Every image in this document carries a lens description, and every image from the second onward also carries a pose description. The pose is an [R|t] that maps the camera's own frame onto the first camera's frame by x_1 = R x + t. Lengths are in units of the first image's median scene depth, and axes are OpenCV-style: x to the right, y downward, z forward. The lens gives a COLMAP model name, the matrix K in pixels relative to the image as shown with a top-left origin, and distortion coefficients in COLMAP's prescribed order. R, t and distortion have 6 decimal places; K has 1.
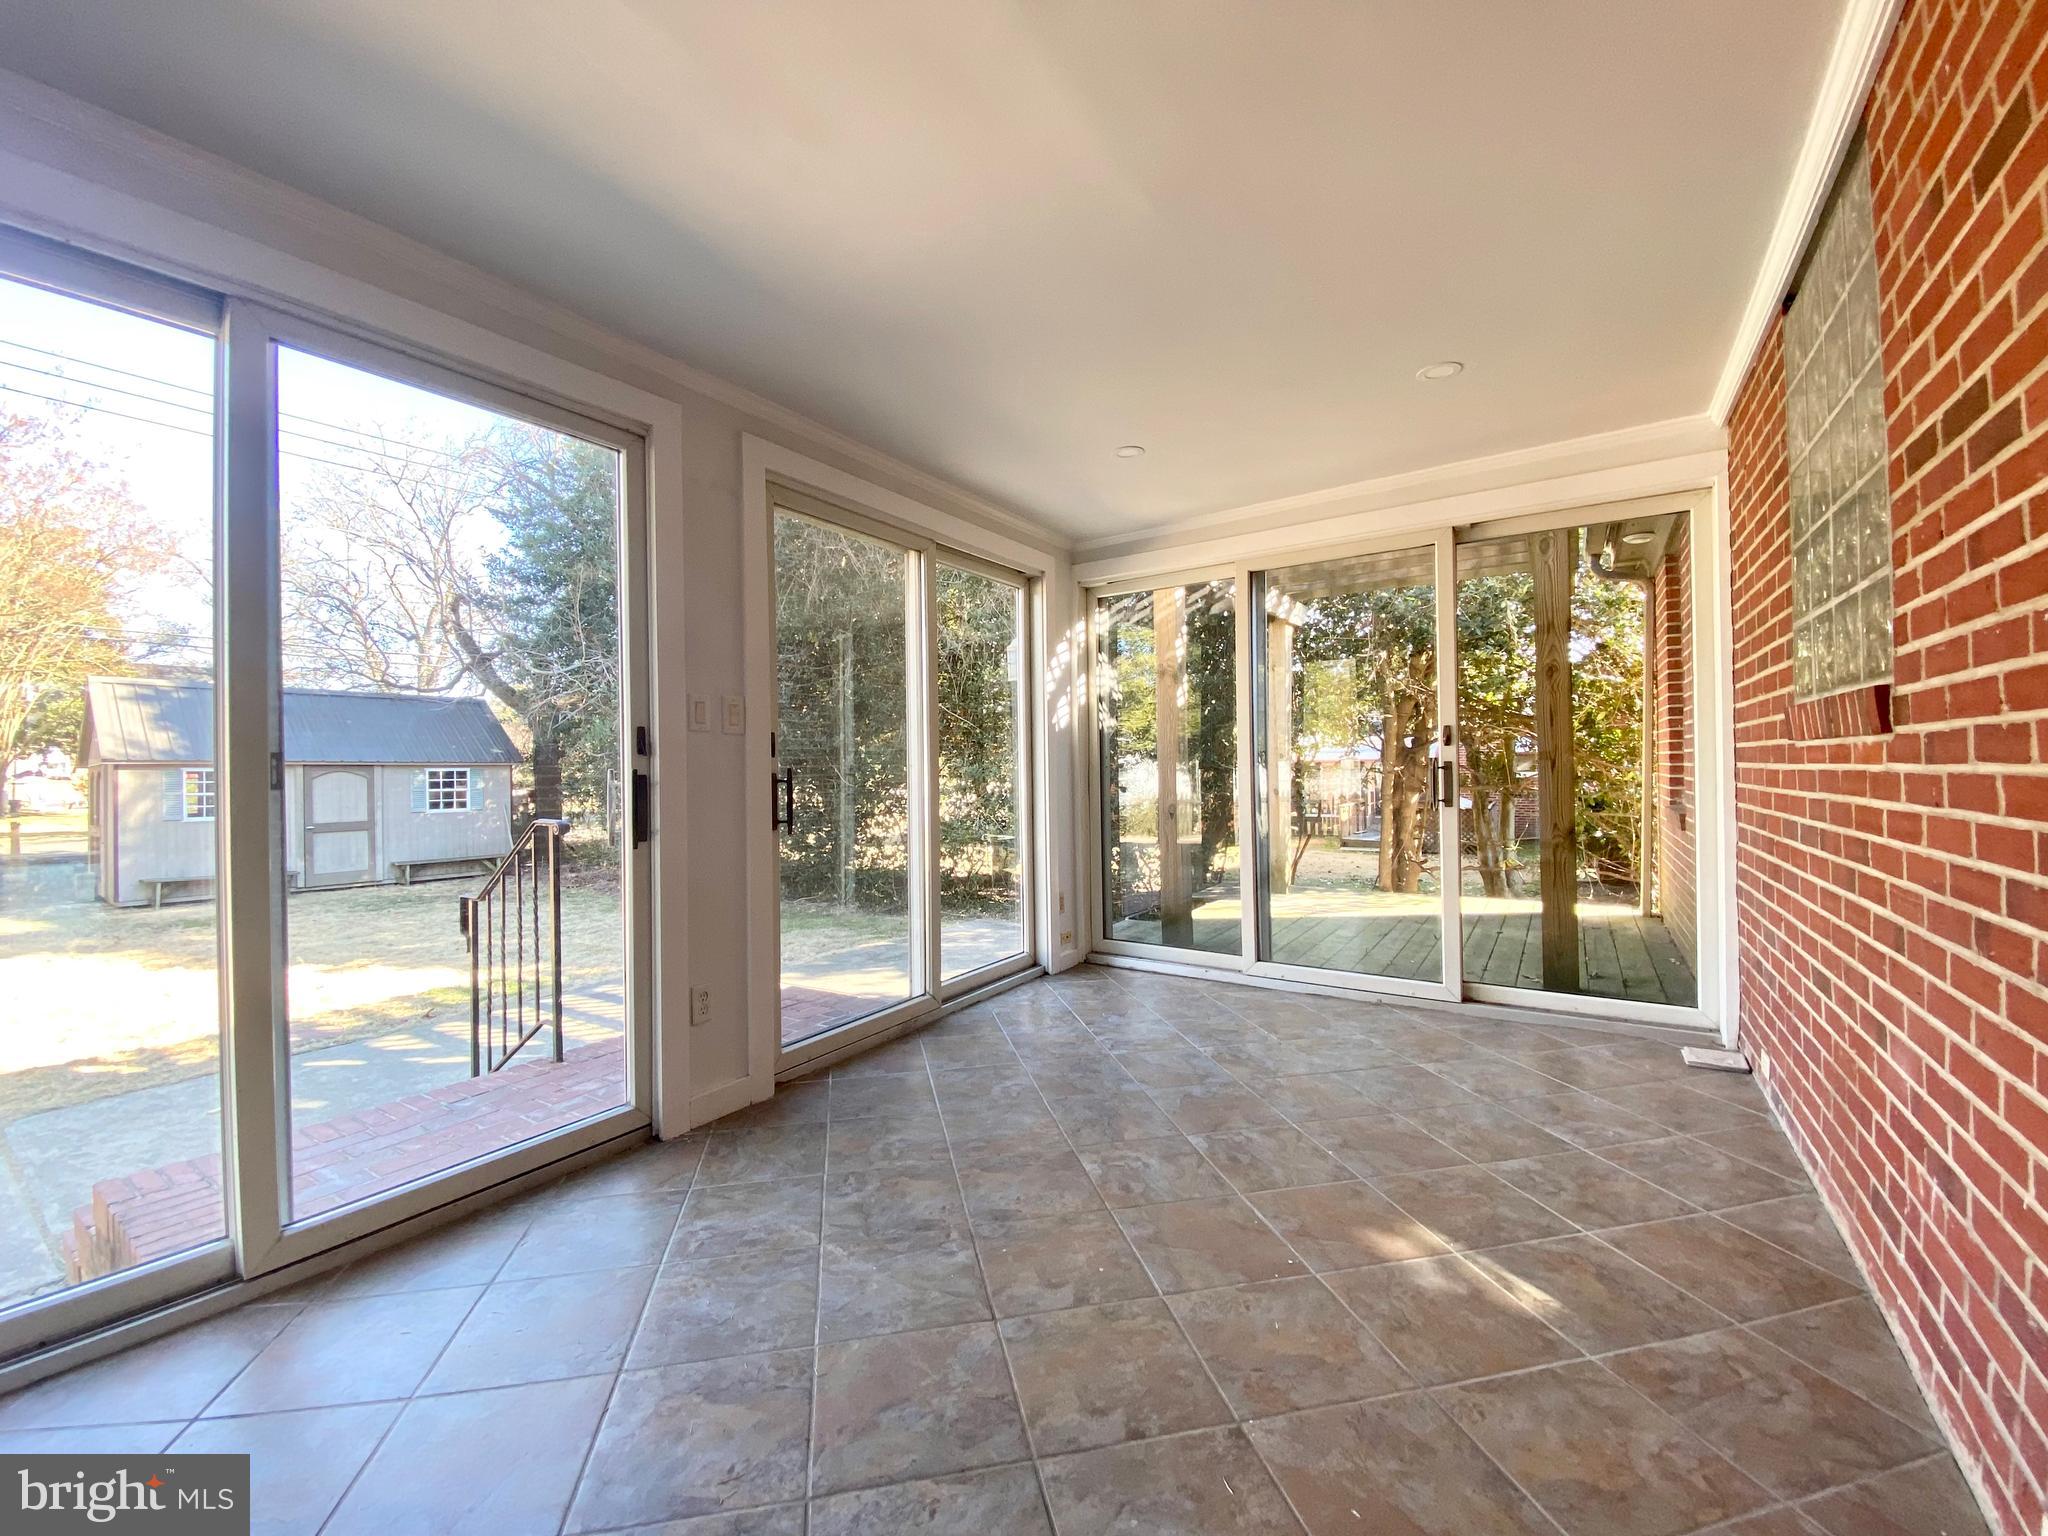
lens RADIAL K [[841.0, 0, 1023.1], [0, 841.0, 763.1], [0, 0, 1]] dist [0.001368, -0.004132]
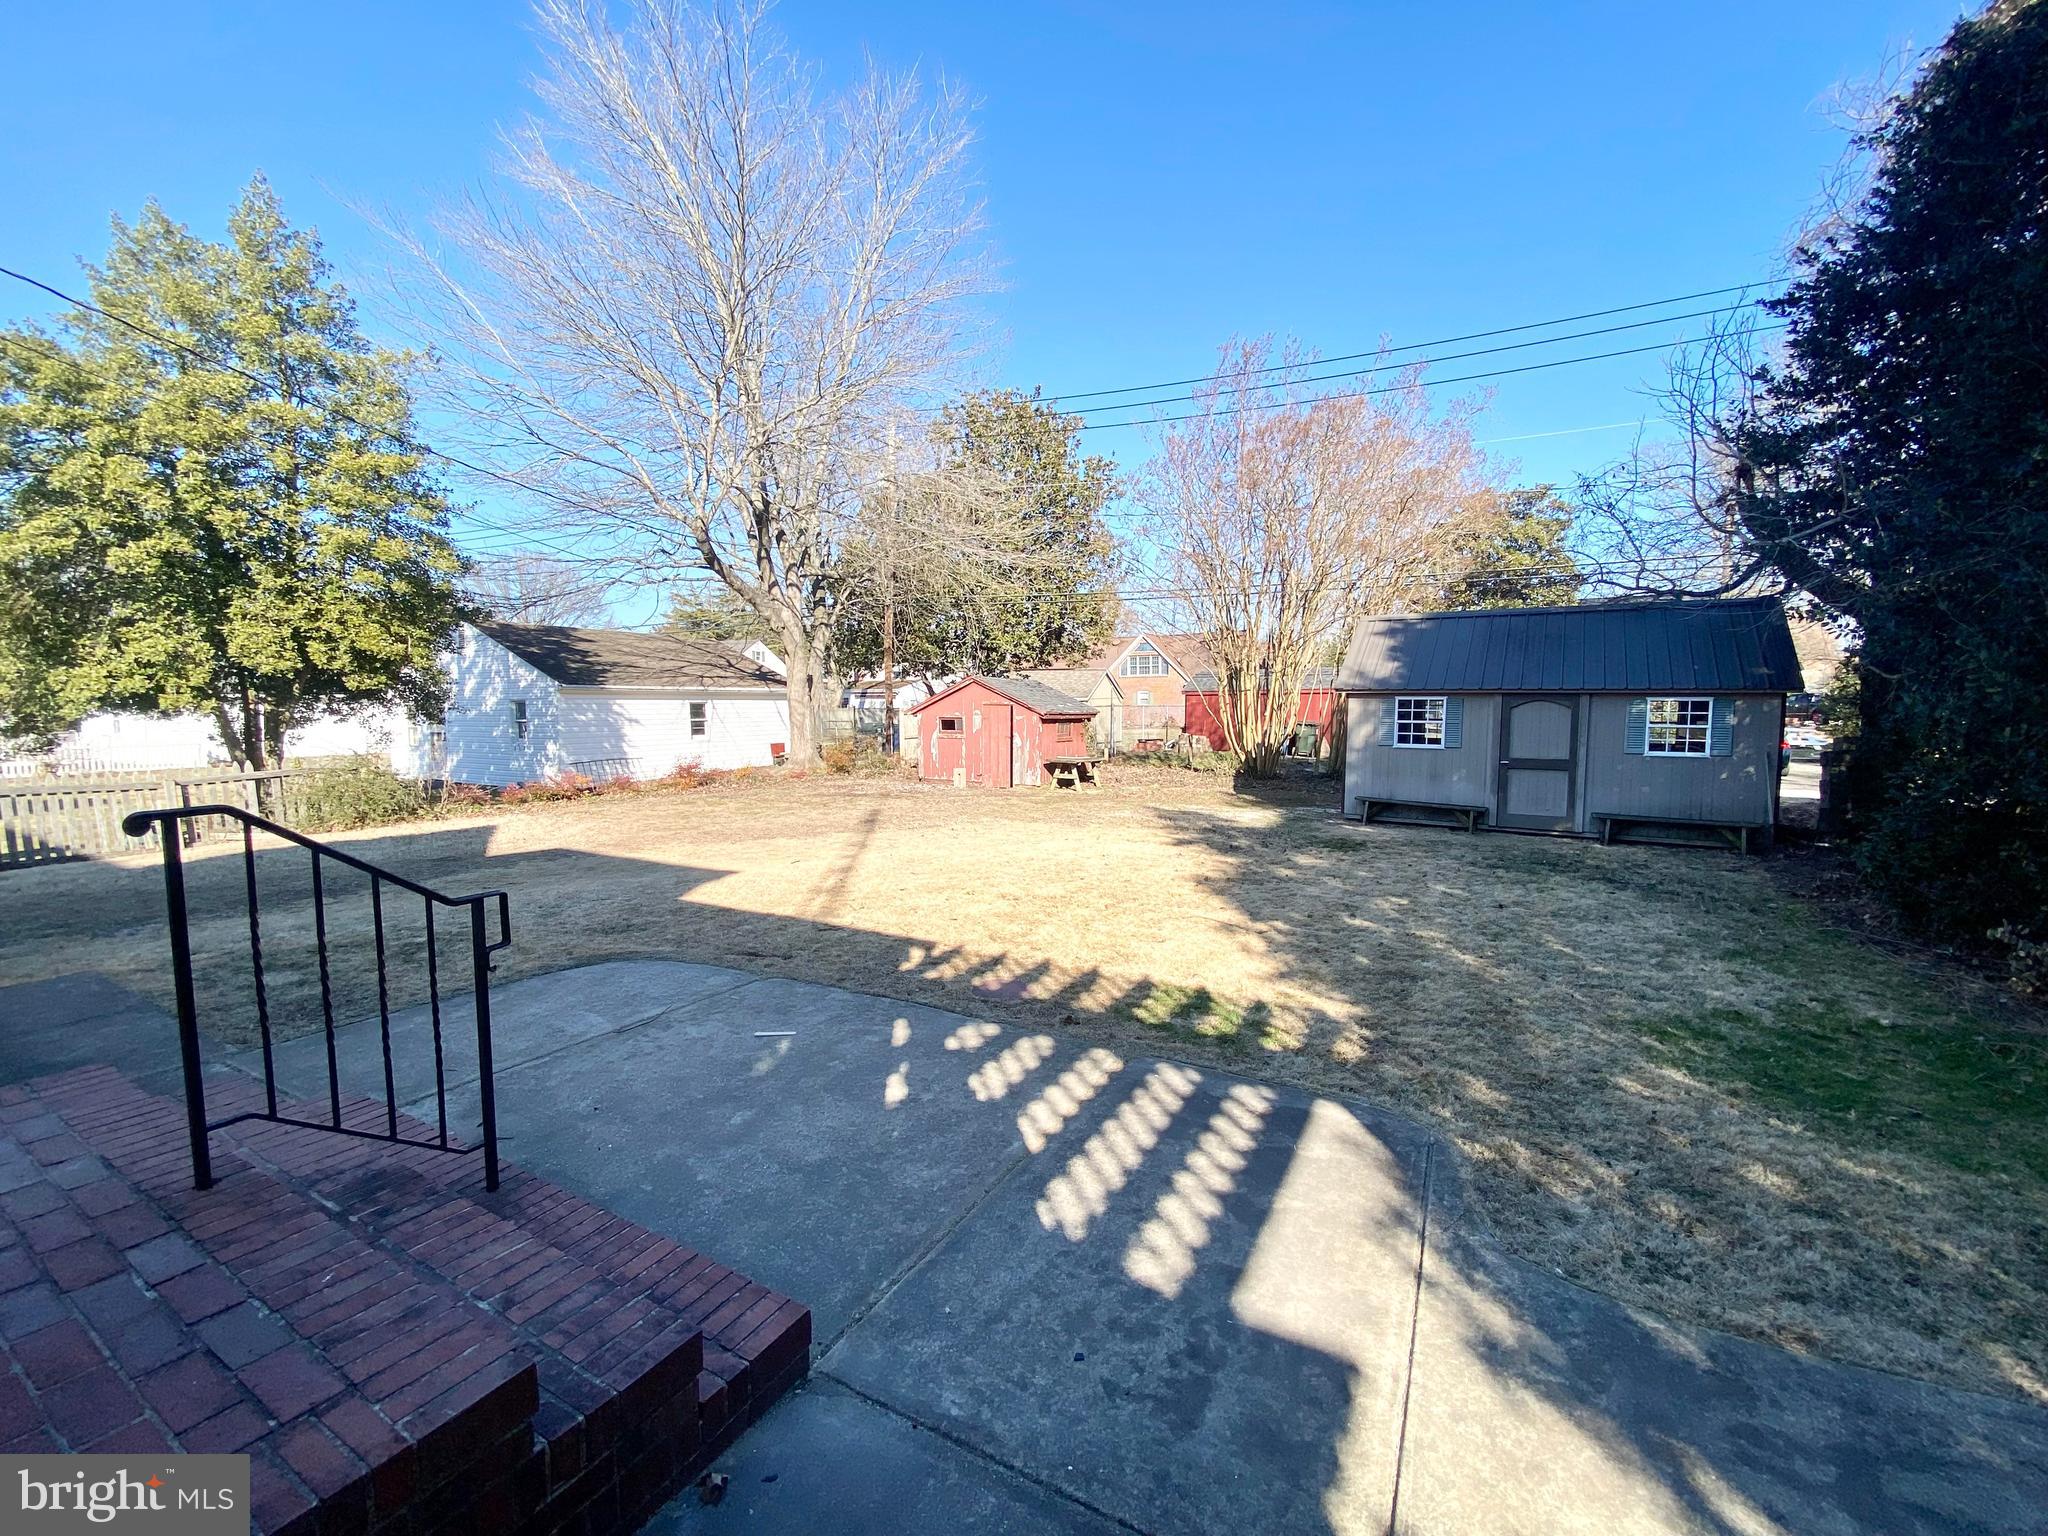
lens RADIAL K [[841.0, 0, 1022.5], [0, 841.0, 773.9], [0, 0, 1]] dist [0.001368, -0.004132]
pose [[0.080431, 0.093204, -0.992393, 0.013408], [0.003240, 0.995589, 0.093767, 0.002537], [0.996755, -0.010758, 0.079774, 0.404111]]
